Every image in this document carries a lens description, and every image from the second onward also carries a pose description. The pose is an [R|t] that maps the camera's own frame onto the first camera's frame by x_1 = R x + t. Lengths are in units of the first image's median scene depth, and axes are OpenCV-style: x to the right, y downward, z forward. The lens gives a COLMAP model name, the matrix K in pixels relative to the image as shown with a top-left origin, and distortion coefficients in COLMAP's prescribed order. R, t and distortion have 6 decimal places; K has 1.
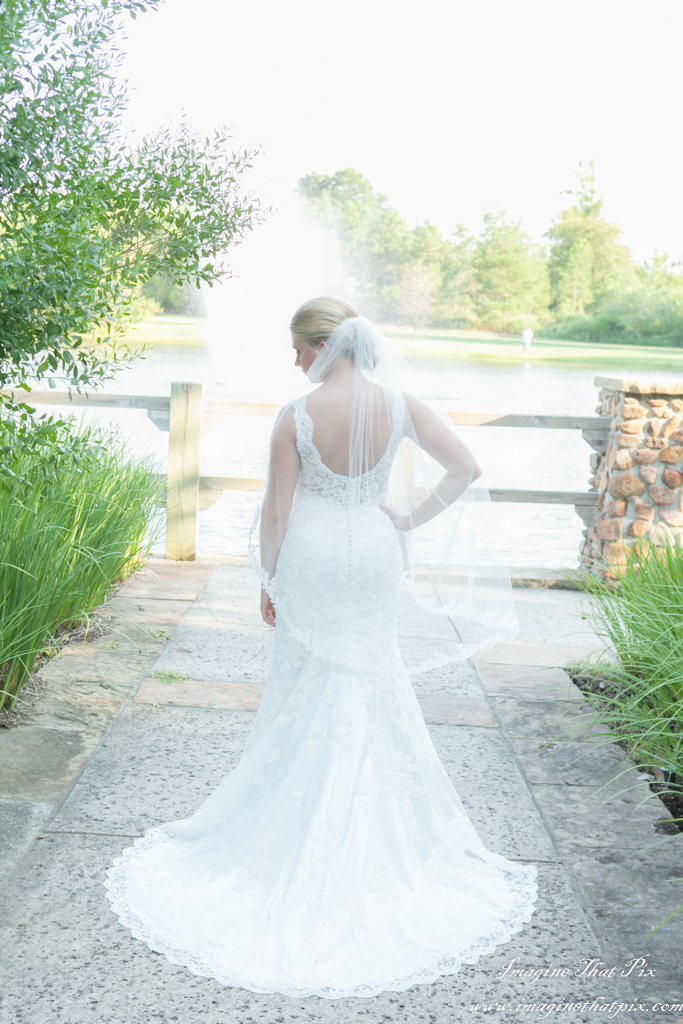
lens RADIAL K [[1421.9, 0, 340.9], [0, 1421.9, 509.7], [0, 0, 1]] dist [0.014580, -0.030169]
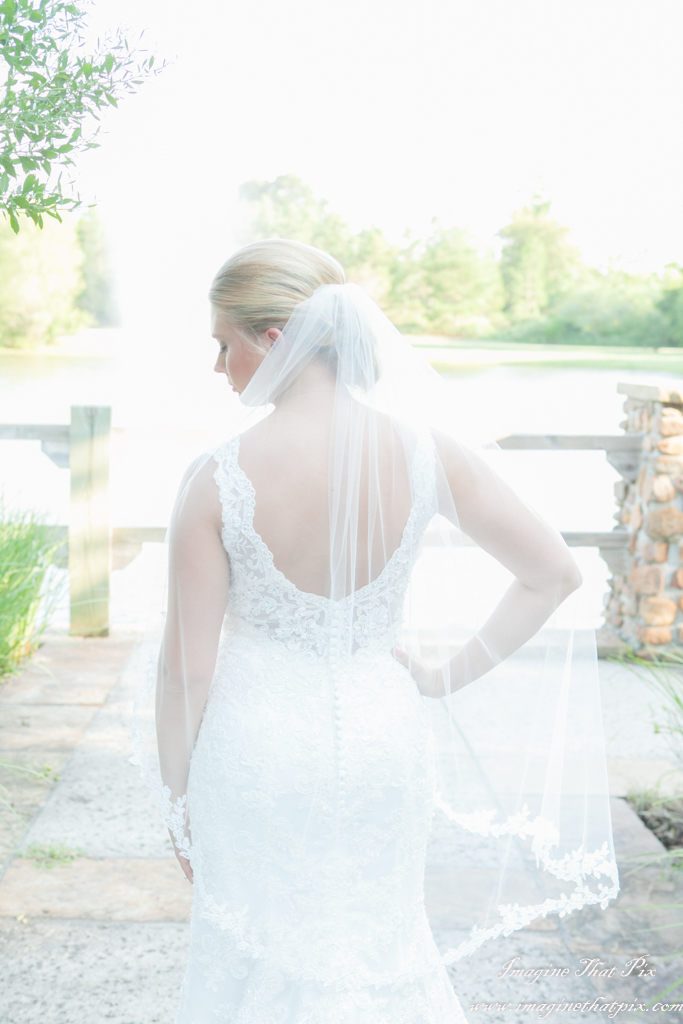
lens RADIAL K [[1460.2, 0, 346.1], [0, 1460.2, 513.9], [0, 0, 1]] dist [0.019074, 0.043083]
pose [[0.998836, -0.030231, 0.037583, -0.003803], [0.030474, 0.999518, -0.005909, -0.029601], [-0.037386, 0.007048, 0.999276, 0.285521]]
